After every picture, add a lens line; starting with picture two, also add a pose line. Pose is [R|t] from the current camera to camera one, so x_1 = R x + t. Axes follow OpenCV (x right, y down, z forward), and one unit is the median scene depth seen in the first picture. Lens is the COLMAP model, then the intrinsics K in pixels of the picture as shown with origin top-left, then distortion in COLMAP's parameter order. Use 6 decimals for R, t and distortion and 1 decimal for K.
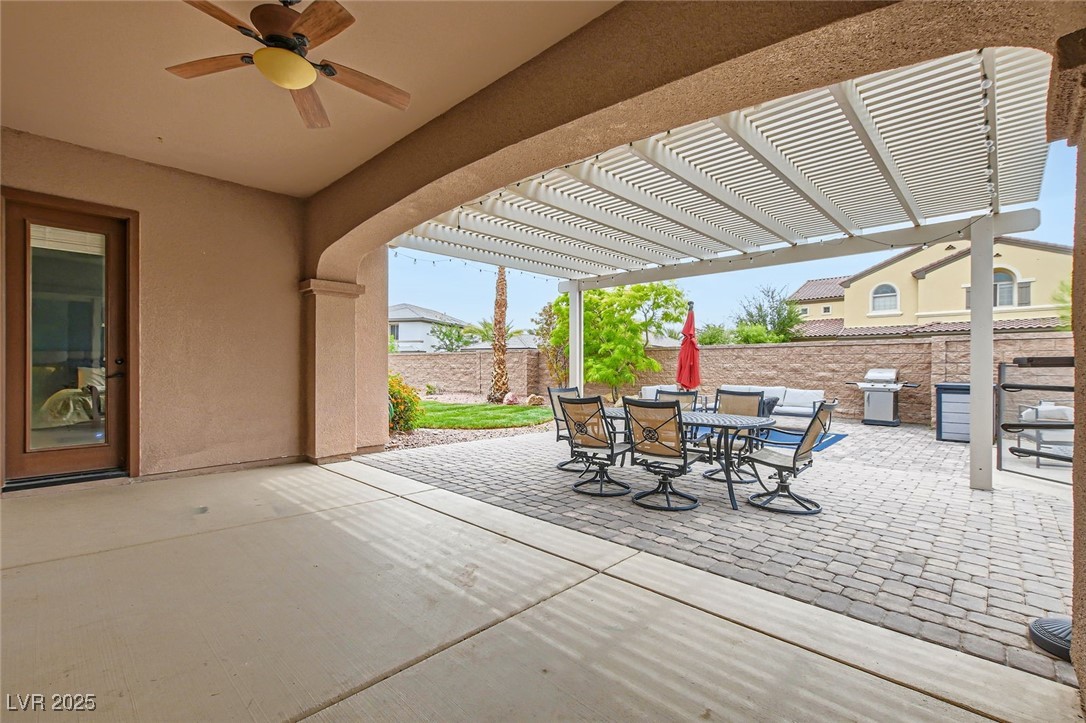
lens RADIAL K [[477.4, 0, 545.3], [0, 477.4, 363.6], [0, 0, 1]] dist [-0.008012, 0.002578]
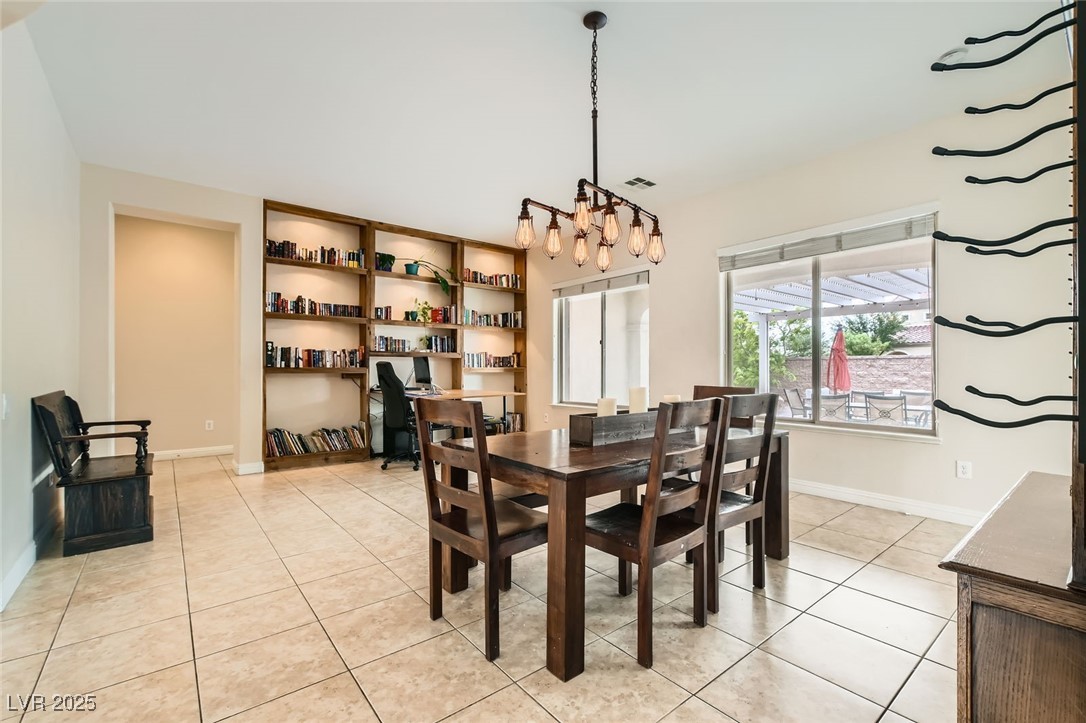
lens RADIAL K [[477.4, 0, 545.8], [0, 477.4, 369.3], [0, 0, 1]] dist [-0.008012, 0.002578]
pose [[0.992329, -0.005801, -0.123488, -0.116260], [0.006088, 0.999980, 0.001949, -0.005546], [0.123474, -0.002686, 0.992344, -0.135370]]
